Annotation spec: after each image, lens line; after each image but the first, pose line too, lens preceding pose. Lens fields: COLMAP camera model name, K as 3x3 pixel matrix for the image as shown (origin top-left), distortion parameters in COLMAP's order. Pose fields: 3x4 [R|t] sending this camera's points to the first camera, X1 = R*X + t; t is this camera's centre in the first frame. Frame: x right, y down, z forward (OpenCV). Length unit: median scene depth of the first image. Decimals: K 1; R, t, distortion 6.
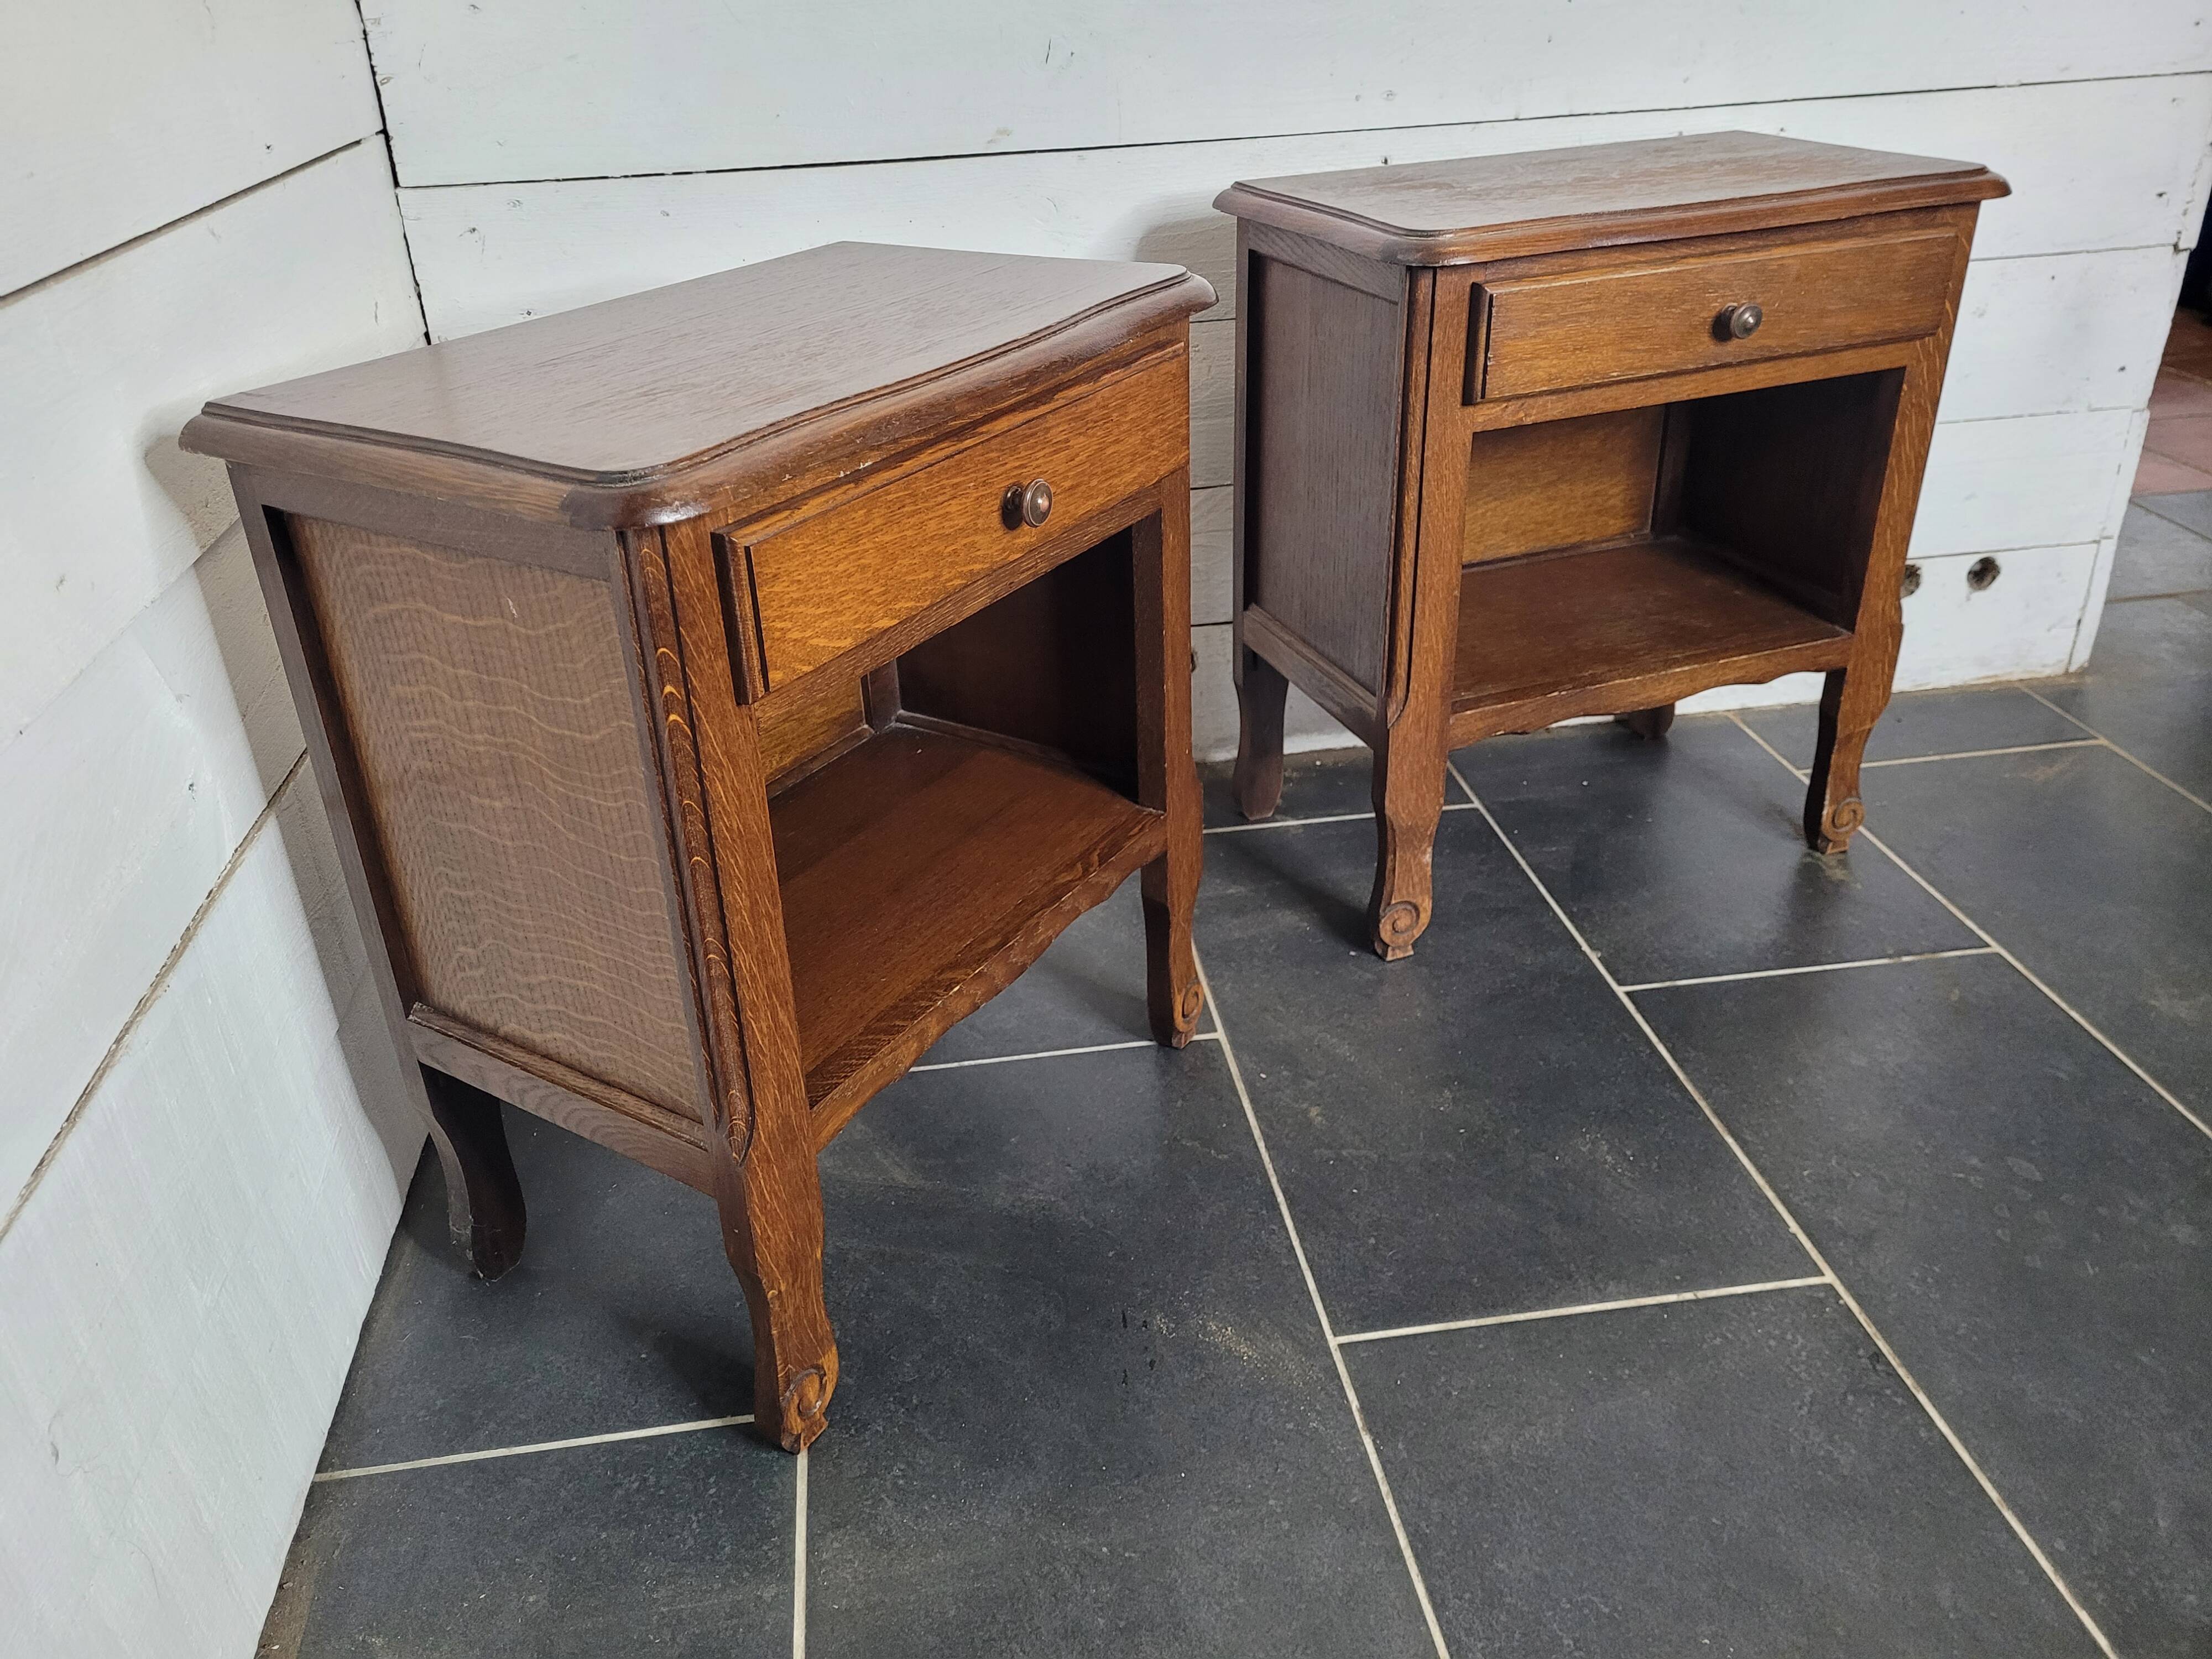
lens RADIAL K [[1644.6, 0, 1066.3], [0, 1644.6, 788.2], [0, 0, 1]] dist [0.056798, -0.056044]
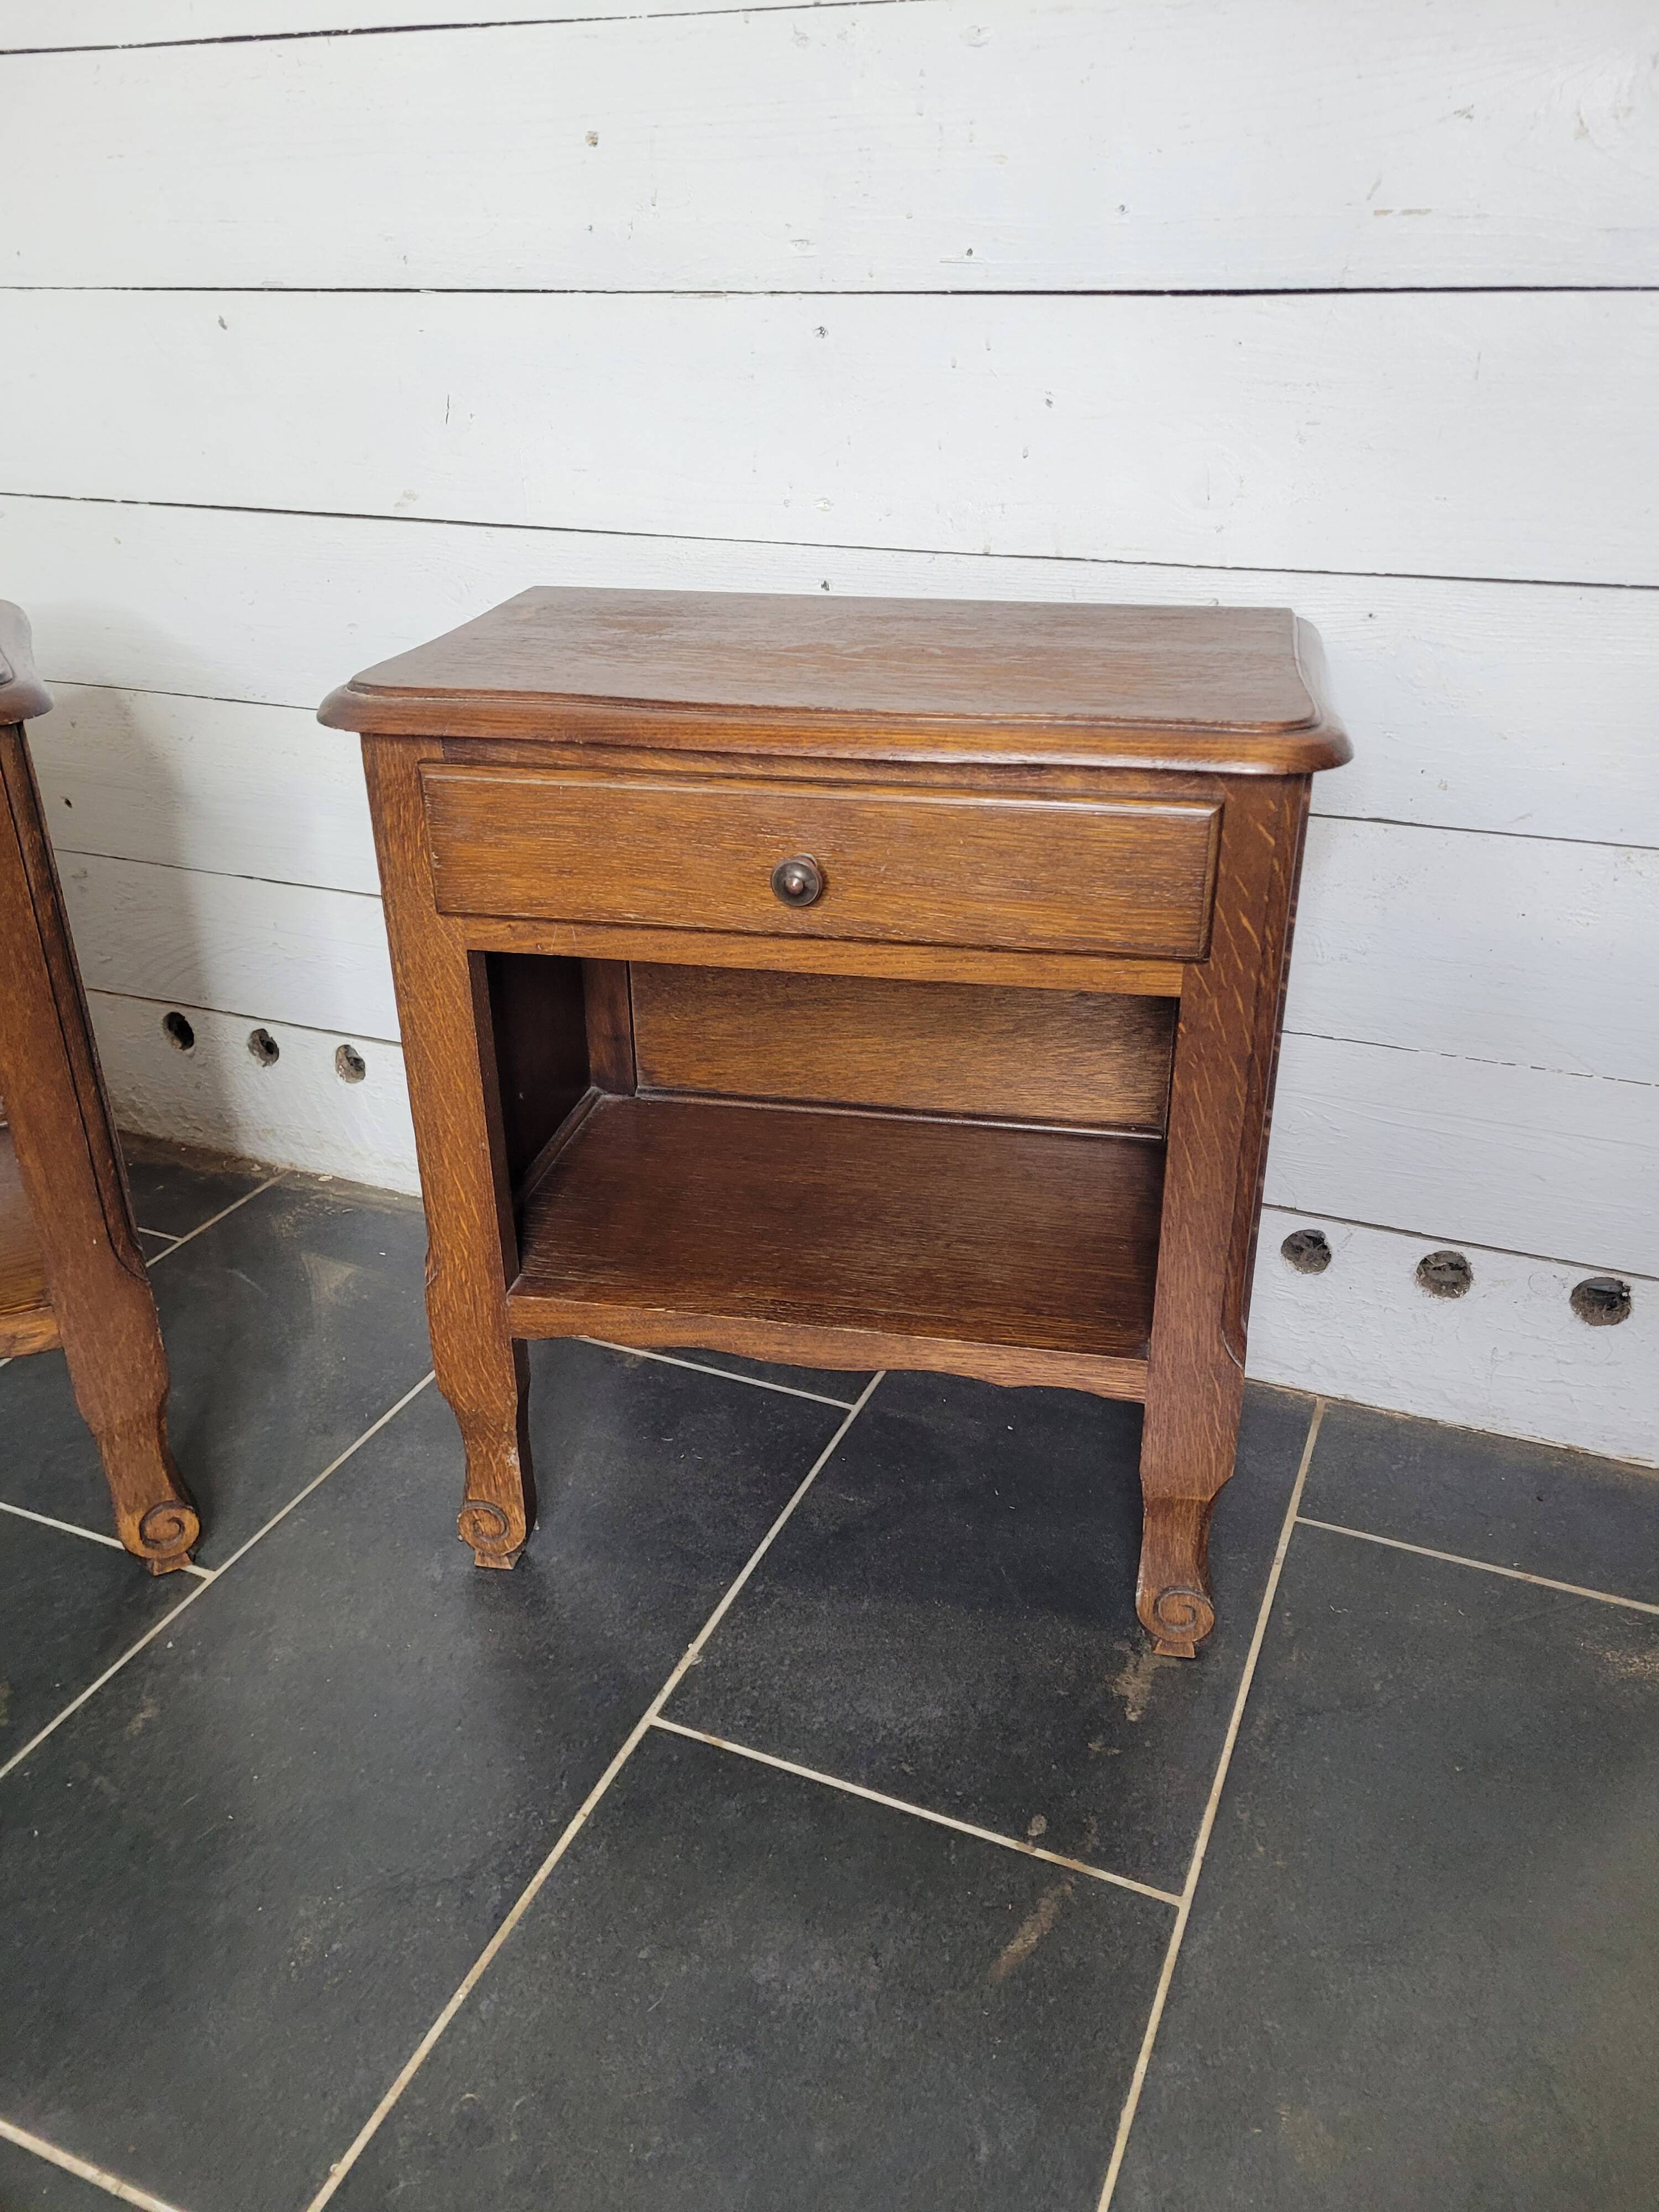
lens RADIAL K [[1644.6, 0, 871.3], [0, 1644.6, 1071.7], [0, 0, 1]] dist [0.056798, -0.056044]
pose [[0.868435, 0.251224, -0.427443, 0.829560], [-0.259084, 0.964993, 0.040783, -0.266717], [0.422725, 0.075327, 0.903122, 0.441436]]
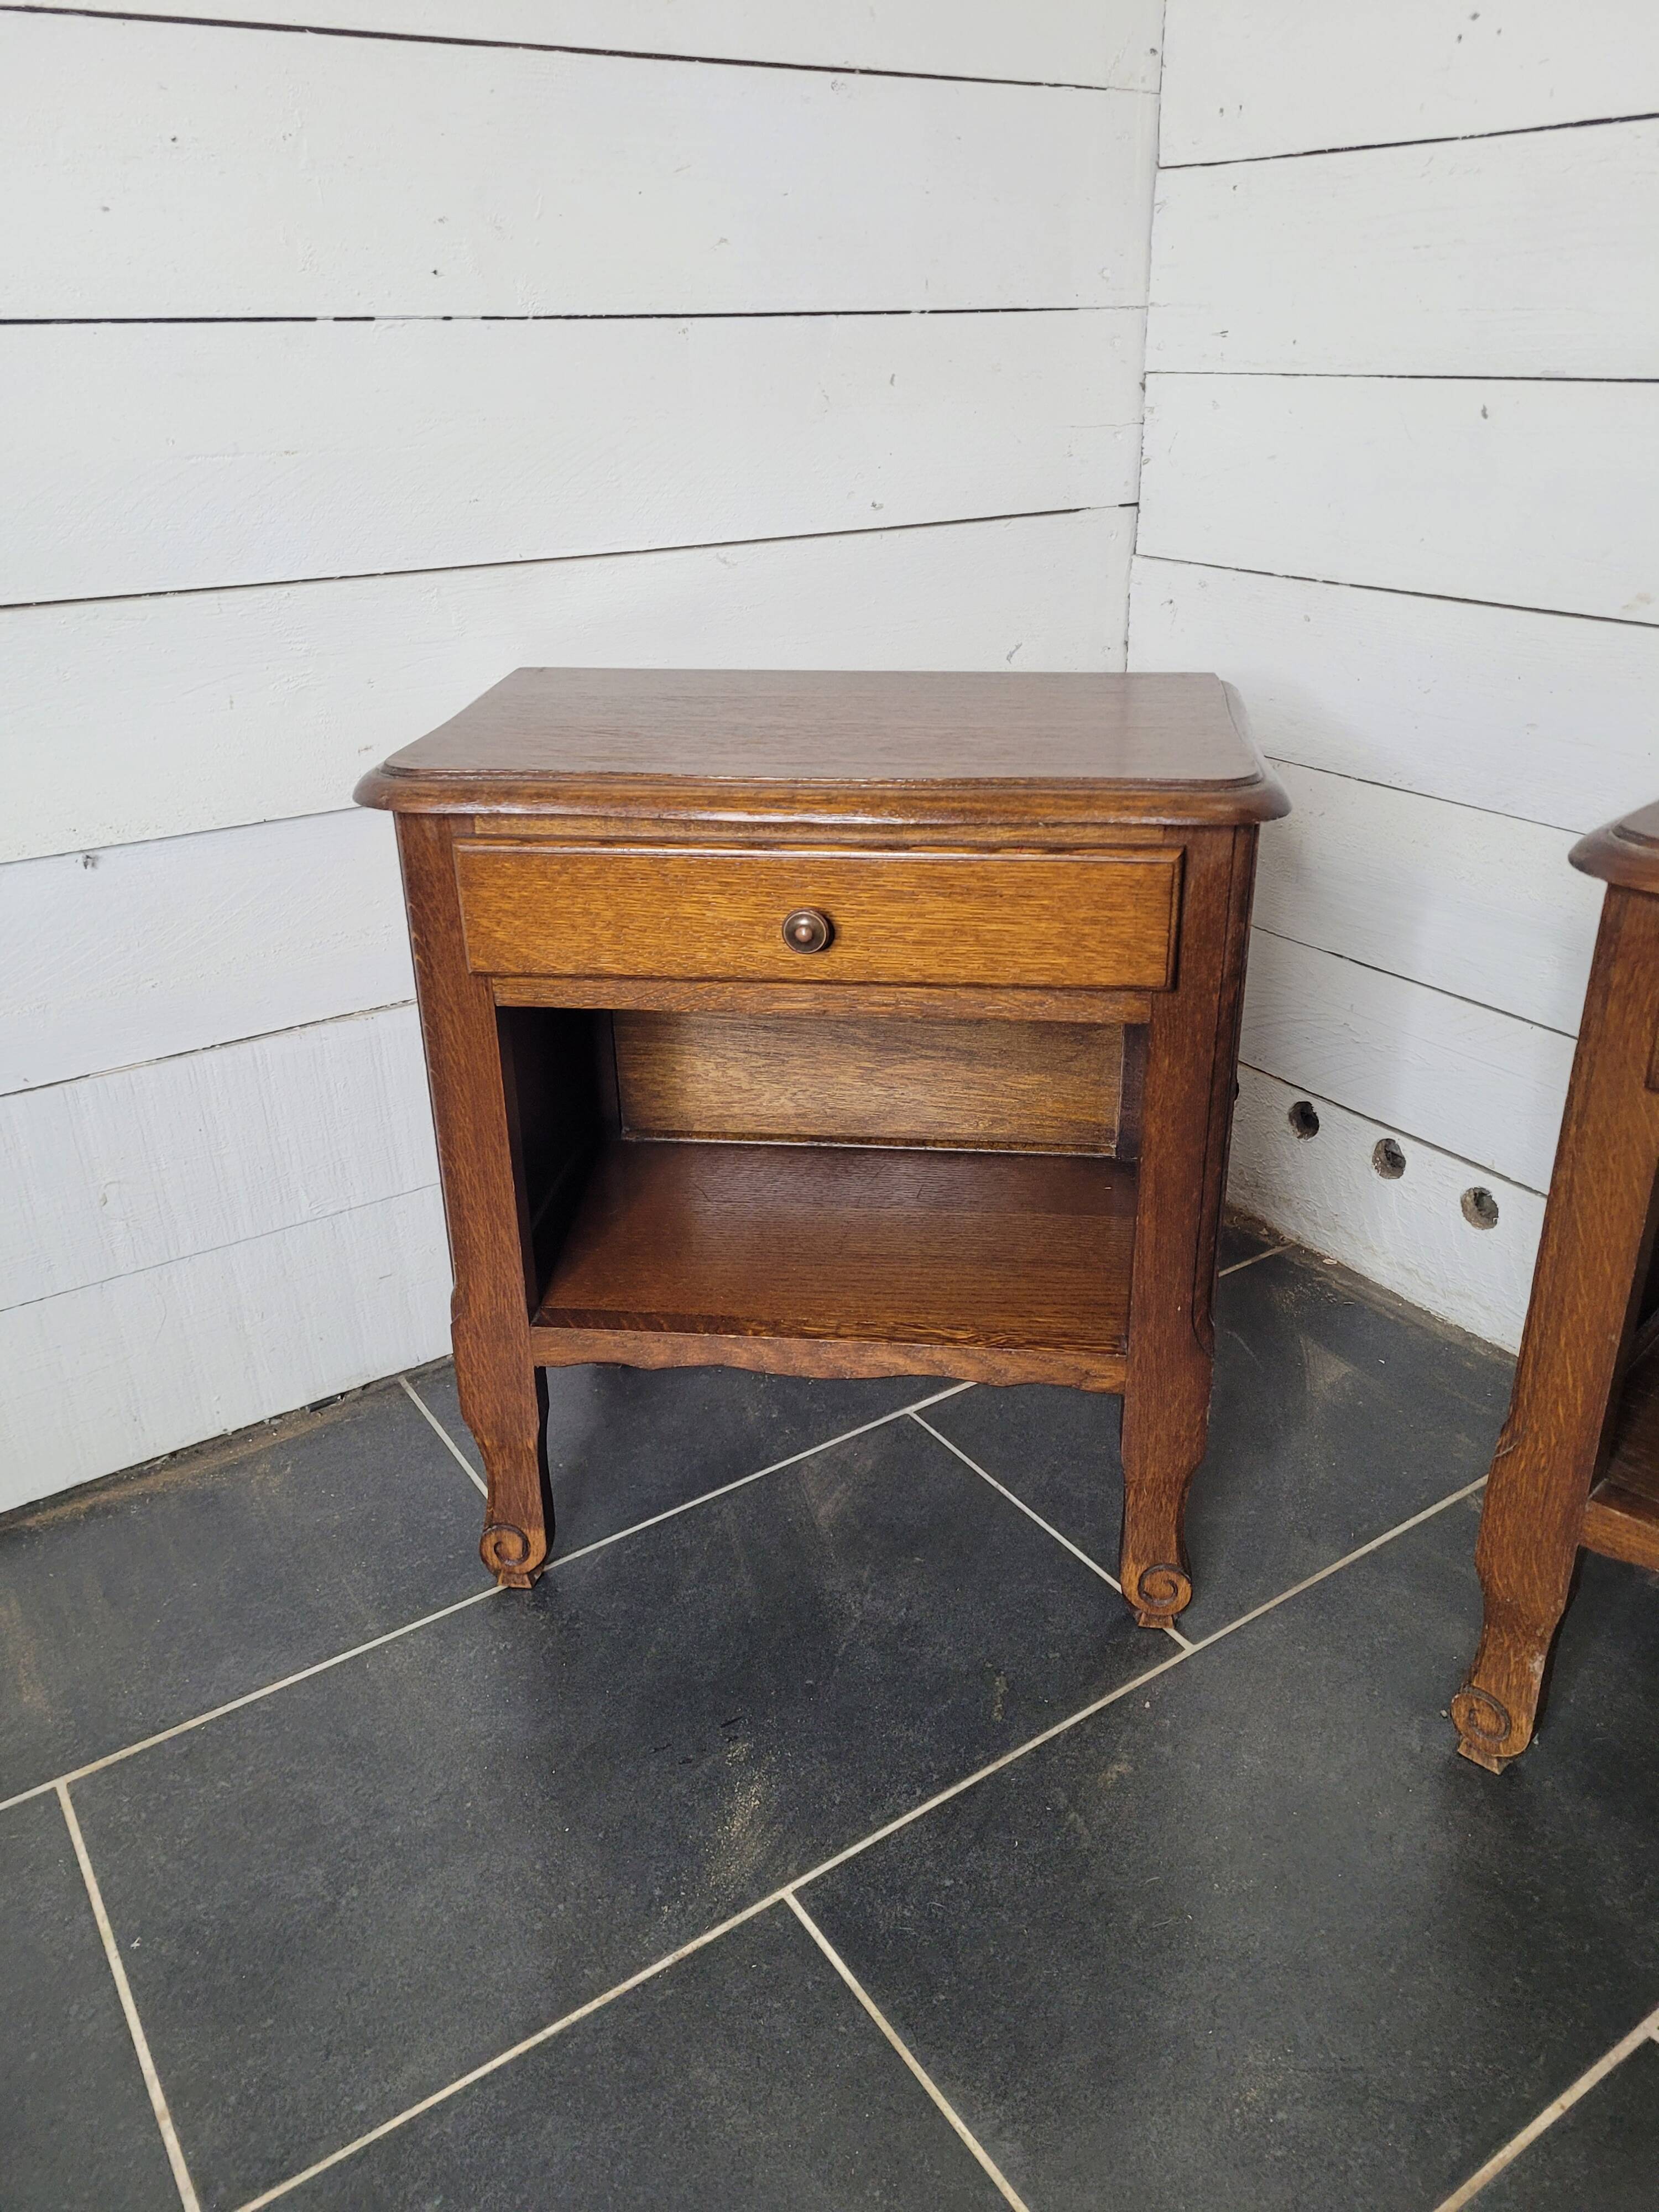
lens RADIAL K [[1644.6, 0, 857.1], [0, 1644.6, 1074.2], [0, 0, 1]] dist [0.056798, -0.056044]
pose [[0.455793, 0.403465, -0.793391, 0.696339], [-0.416647, 0.884389, 0.210382, -0.266751], [0.786548, 0.234673, 0.571201, 0.381309]]
